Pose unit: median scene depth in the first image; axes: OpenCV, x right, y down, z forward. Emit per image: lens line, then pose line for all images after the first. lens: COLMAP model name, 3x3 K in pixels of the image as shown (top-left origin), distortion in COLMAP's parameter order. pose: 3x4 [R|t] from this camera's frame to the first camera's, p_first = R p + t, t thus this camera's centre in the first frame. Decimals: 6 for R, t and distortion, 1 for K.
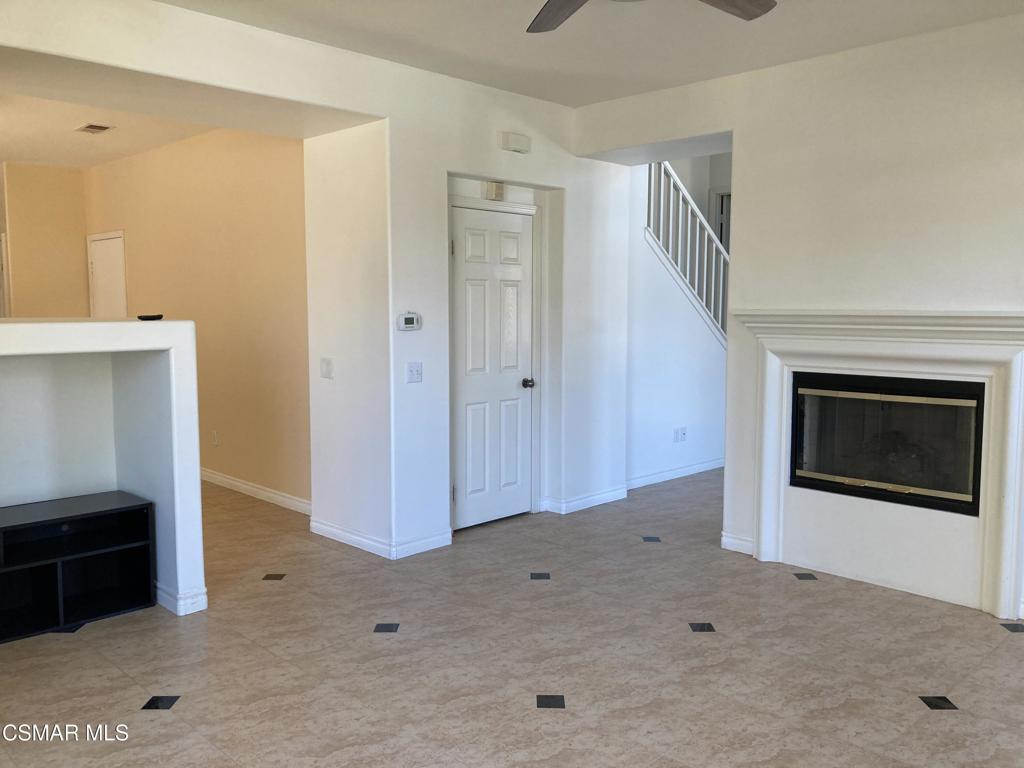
lens RADIAL K [[831.2, 0, 513.9], [0, 831.2, 381.8], [0, 0, 1]] dist [0.021107, -0.022944]
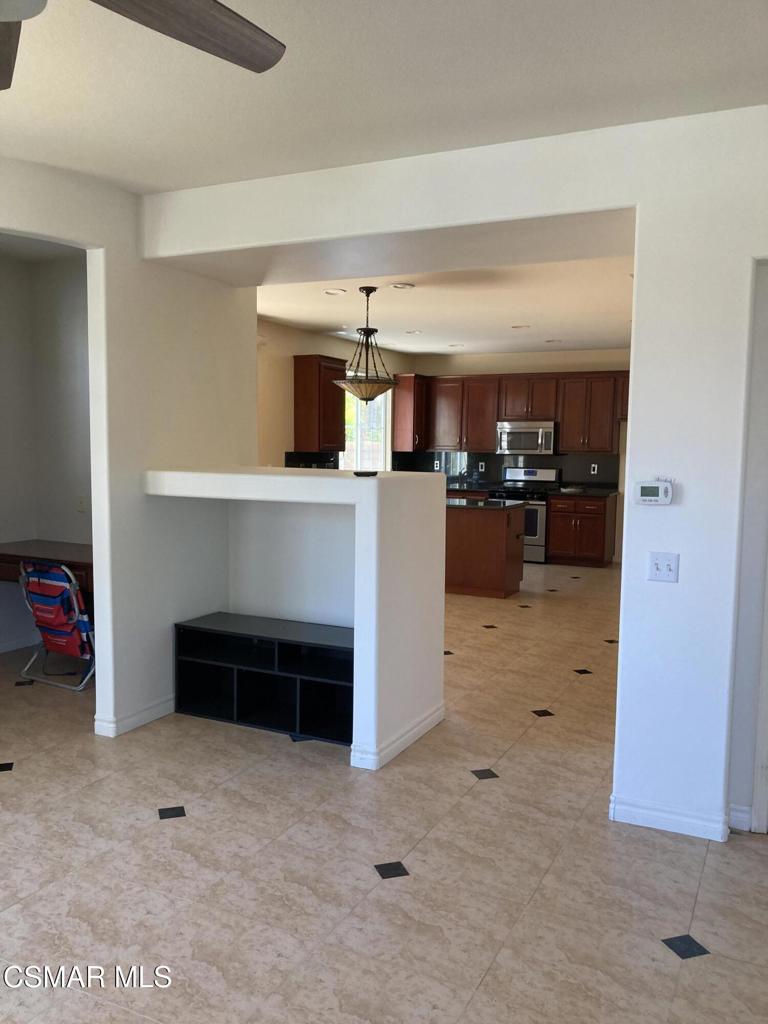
lens RADIAL K [[831.2, 0, 362.4], [0, 831.2, 519.5], [0, 0, 1]] dist [0.021107, -0.022944]
pose [[0.329039, 0.090343, -0.939985, 0.589213], [-0.099311, 0.993204, 0.060695, -0.089487], [0.939080, 0.073380, 0.335775, 0.714989]]
